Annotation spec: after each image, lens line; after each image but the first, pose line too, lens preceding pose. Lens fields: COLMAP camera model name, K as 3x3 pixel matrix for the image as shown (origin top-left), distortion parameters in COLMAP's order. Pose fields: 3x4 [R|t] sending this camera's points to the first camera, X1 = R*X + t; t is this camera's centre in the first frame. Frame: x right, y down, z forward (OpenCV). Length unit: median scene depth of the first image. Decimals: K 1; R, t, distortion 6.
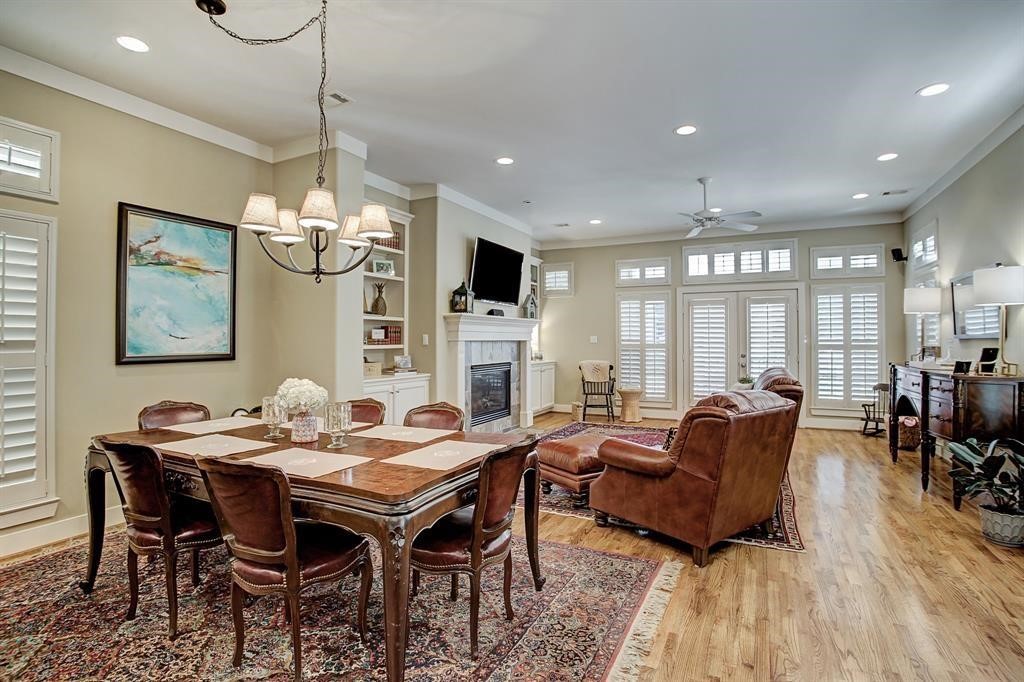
lens RADIAL K [[494.6, 0, 531.1], [0, 494.6, 327.0], [0, 0, 1]] dist [-0.057446, 0.006578]
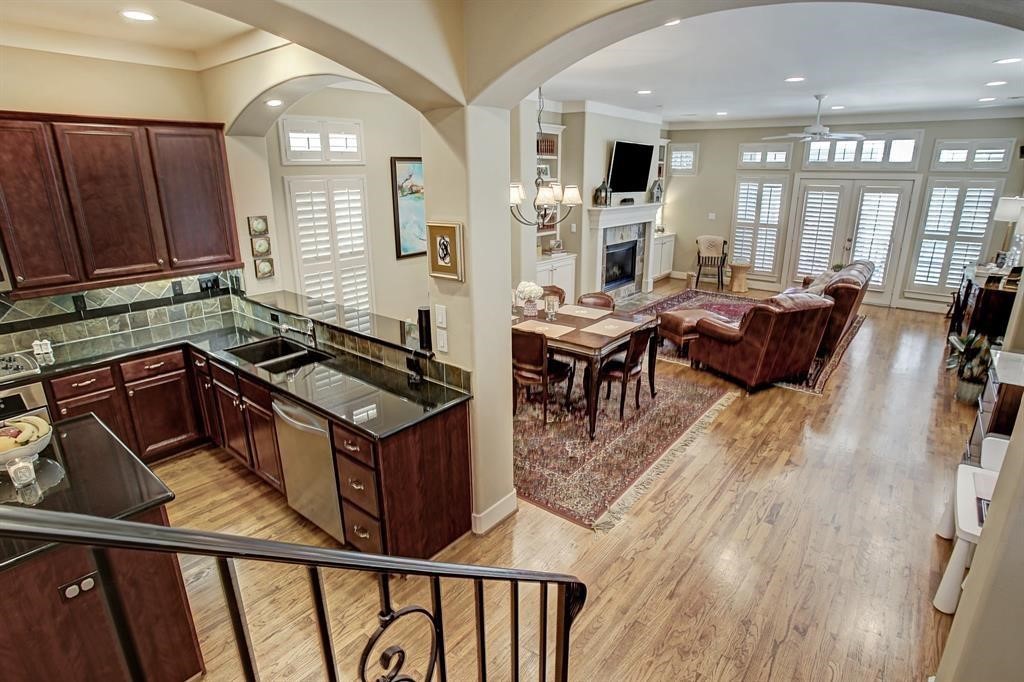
lens RADIAL K [[522.4, 0, 531.5], [0, 522.4, 329.0], [0, 0, 1]] dist [-0.024638, 0.000827]
pose [[0.976038, 0.060507, -0.209018, -0.015117], [0.007274, 0.950953, 0.309251, -0.135344], [0.217479, -0.303361, 0.927726, -0.357144]]
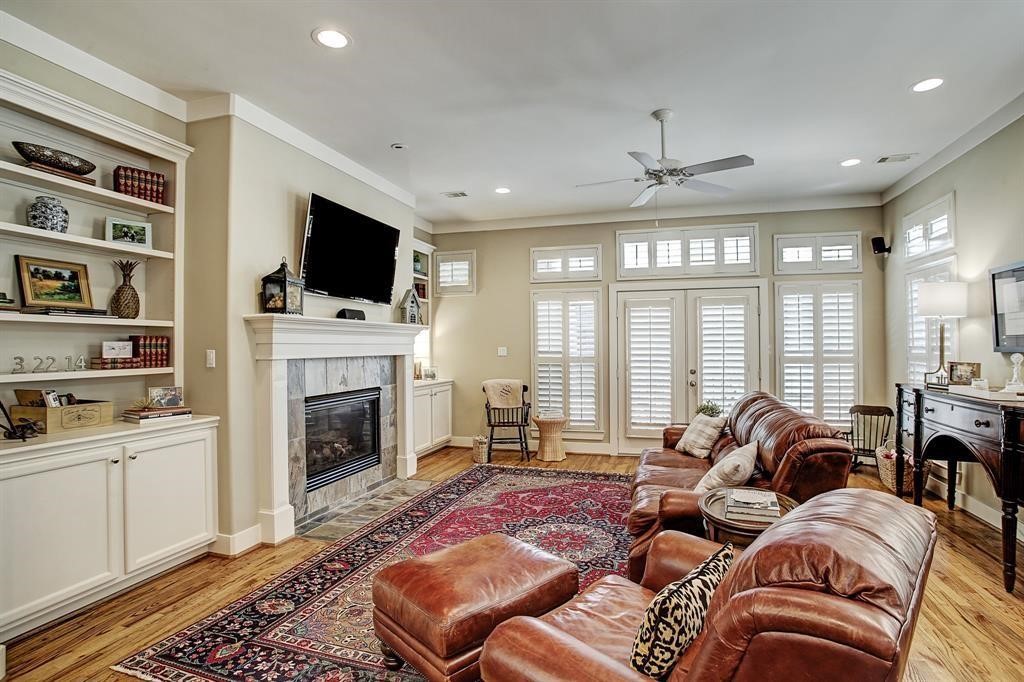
lens RADIAL K [[494.6, 0, 553.8], [0, 494.6, 335.4], [0, 0, 1]] dist [-0.057446, 0.006578]
pose [[0.977739, -0.002785, 0.209805, 0.059673], [0.002032, 0.999991, 0.003804, -0.003117], [-0.209813, -0.003293, 0.977736, 0.321212]]
